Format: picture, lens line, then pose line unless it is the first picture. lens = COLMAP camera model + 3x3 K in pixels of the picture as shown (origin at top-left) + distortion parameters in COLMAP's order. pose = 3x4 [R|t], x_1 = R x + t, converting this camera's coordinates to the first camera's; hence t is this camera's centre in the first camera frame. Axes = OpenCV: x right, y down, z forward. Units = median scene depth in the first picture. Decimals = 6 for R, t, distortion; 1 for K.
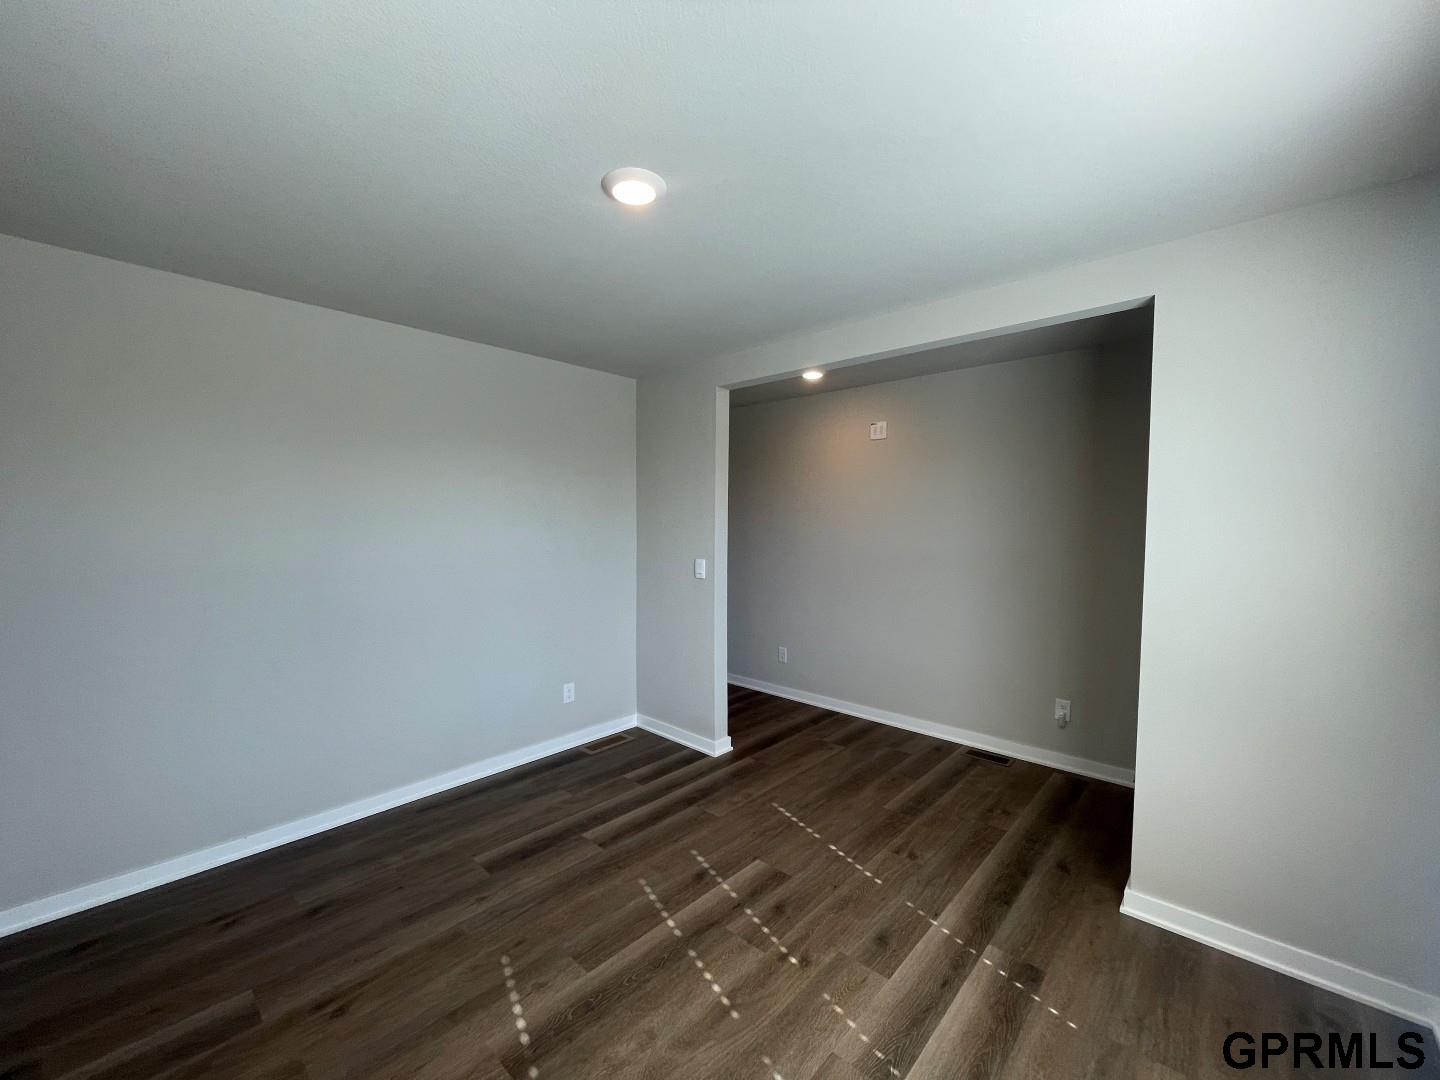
lens RADIAL K [[578.0, 0, 718.7], [0, 578.0, 545.0], [0, 0, 1]] dist [0.001038, 0.000536]
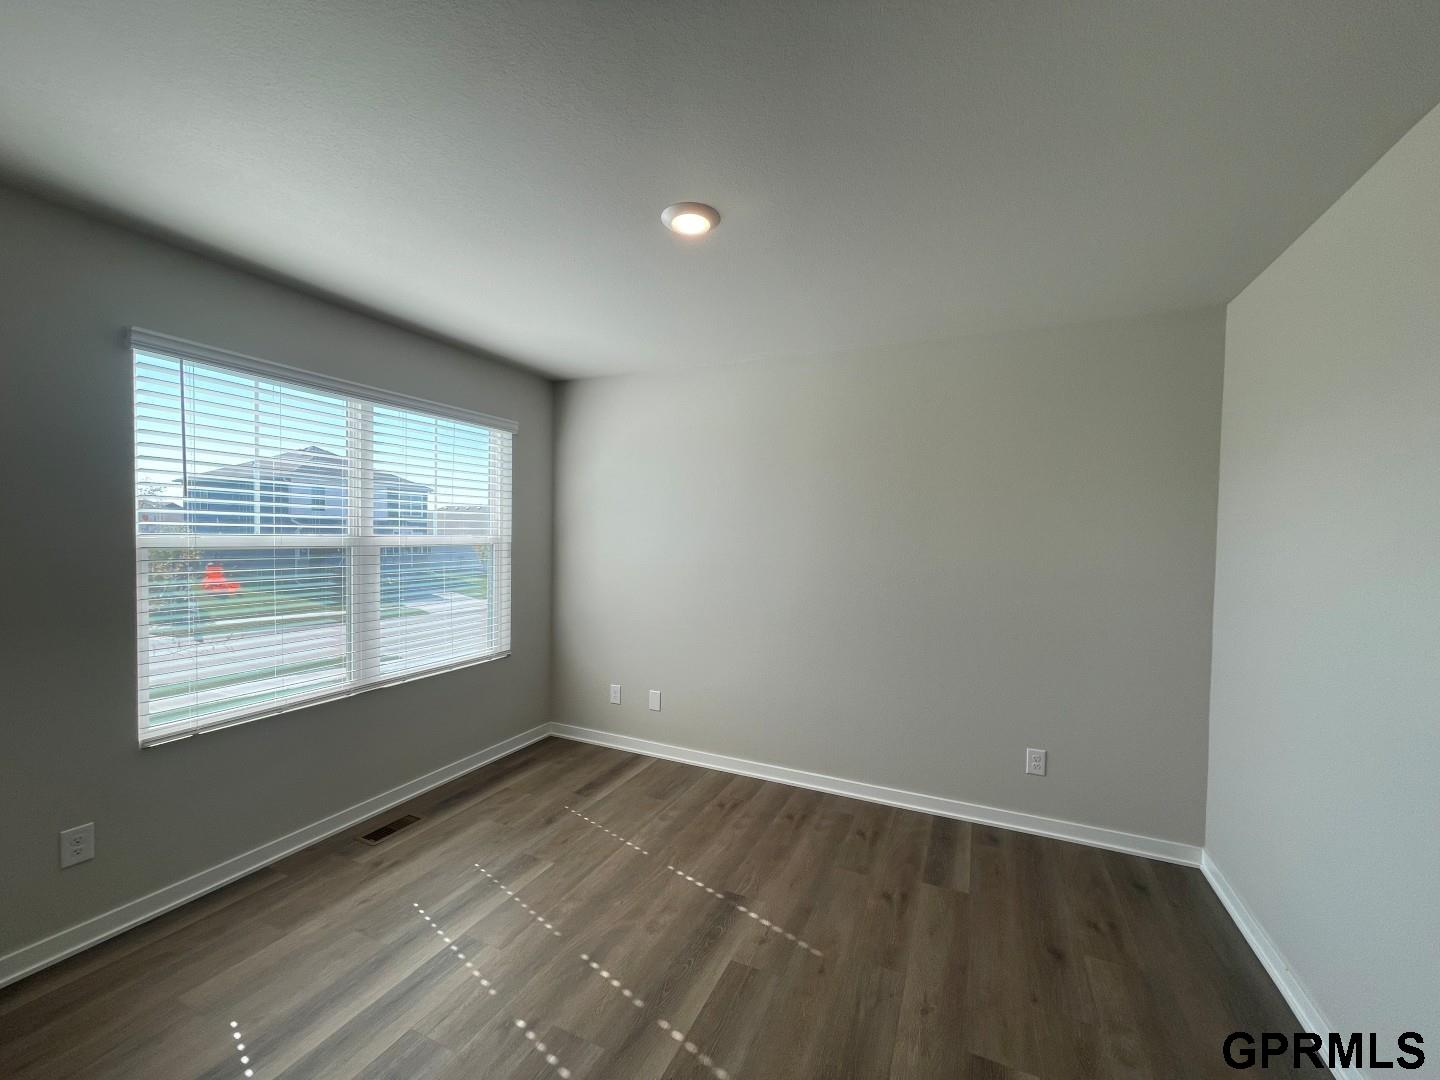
lens RADIAL K [[580.5, 0, 720.0], [0, 580.5, 540.0], [0, 0, 1]] dist [-0.001563, 0.000084]
pose [[-0.947933, -0.018764, -0.317918, 0.135122], [-0.033216, 0.998643, 0.040098, -0.053162], [0.316734, 0.048570, -0.947270, 1.877086]]
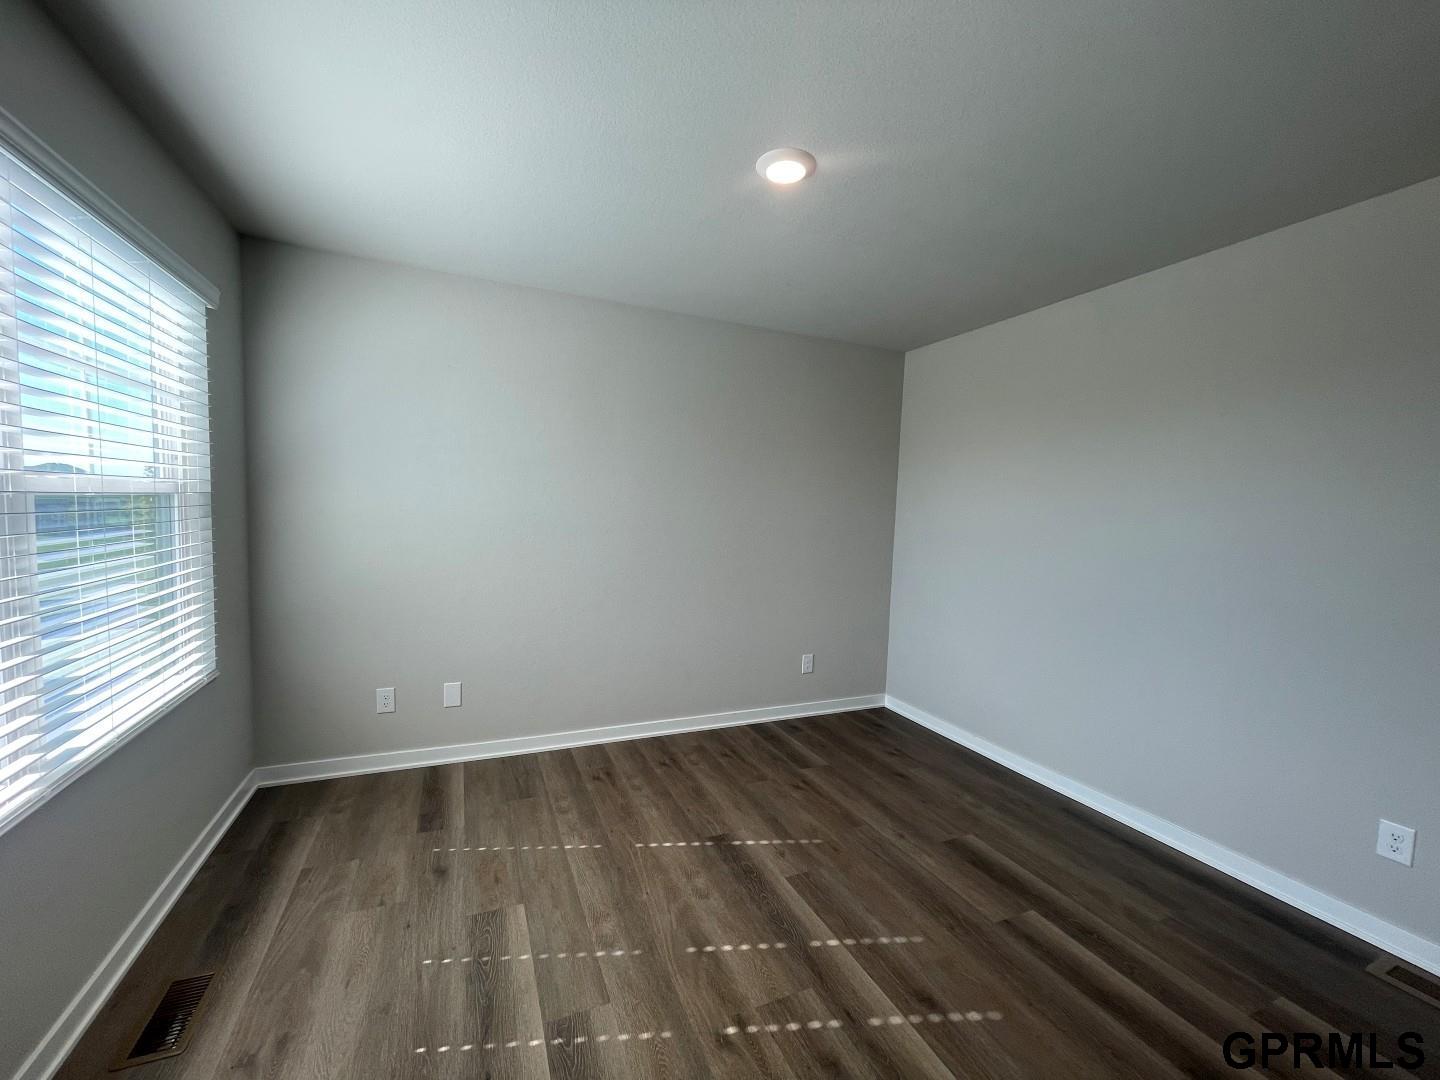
lens RADIAL K [[578.0, 0, 718.7], [0, 578.0, 545.0], [0, 0, 1]] dist [0.001038, 0.000536]
pose [[-0.395466, 0.043780, -0.917436, 0.826878], [-0.069528, 0.994570, 0.077431, -0.000059], [0.915845, 0.094409, -0.390275, 1.223915]]
